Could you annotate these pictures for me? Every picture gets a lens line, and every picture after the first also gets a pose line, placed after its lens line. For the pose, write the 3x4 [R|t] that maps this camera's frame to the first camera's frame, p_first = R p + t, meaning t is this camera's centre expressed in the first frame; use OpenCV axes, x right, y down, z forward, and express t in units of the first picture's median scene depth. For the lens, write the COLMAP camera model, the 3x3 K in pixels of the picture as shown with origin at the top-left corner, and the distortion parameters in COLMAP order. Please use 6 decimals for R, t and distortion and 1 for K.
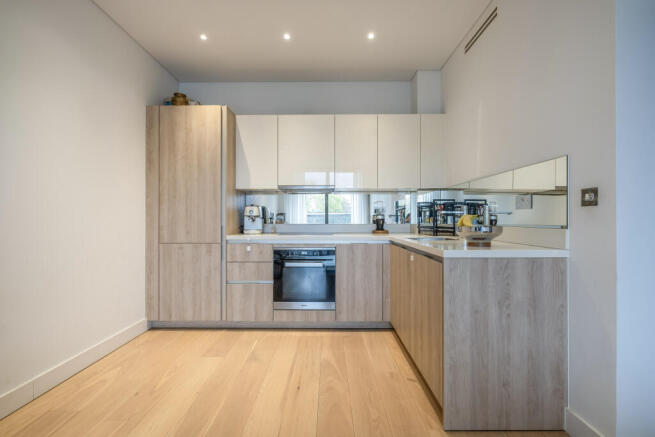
lens RADIAL K [[288.2, 0, 324.4], [0, 288.2, 219.4], [0, 0, 1]] dist [-0.020616, -0.000179]
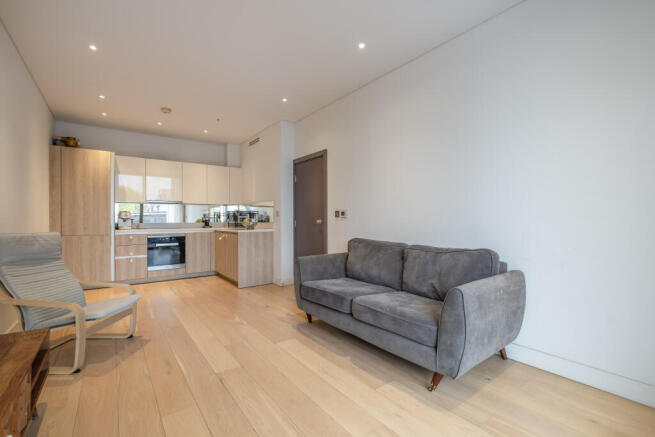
lens RADIAL K [[288.2, 0, 324.4], [0, 288.2, 219.4], [0, 0, 1]] dist [-0.020616, -0.000179]
pose [[0.792935, -0.003963, 0.609294, -0.384073], [0.001283, 0.999987, 0.004835, -0.012271], [-0.609305, -0.003052, 0.792930, -1.059809]]
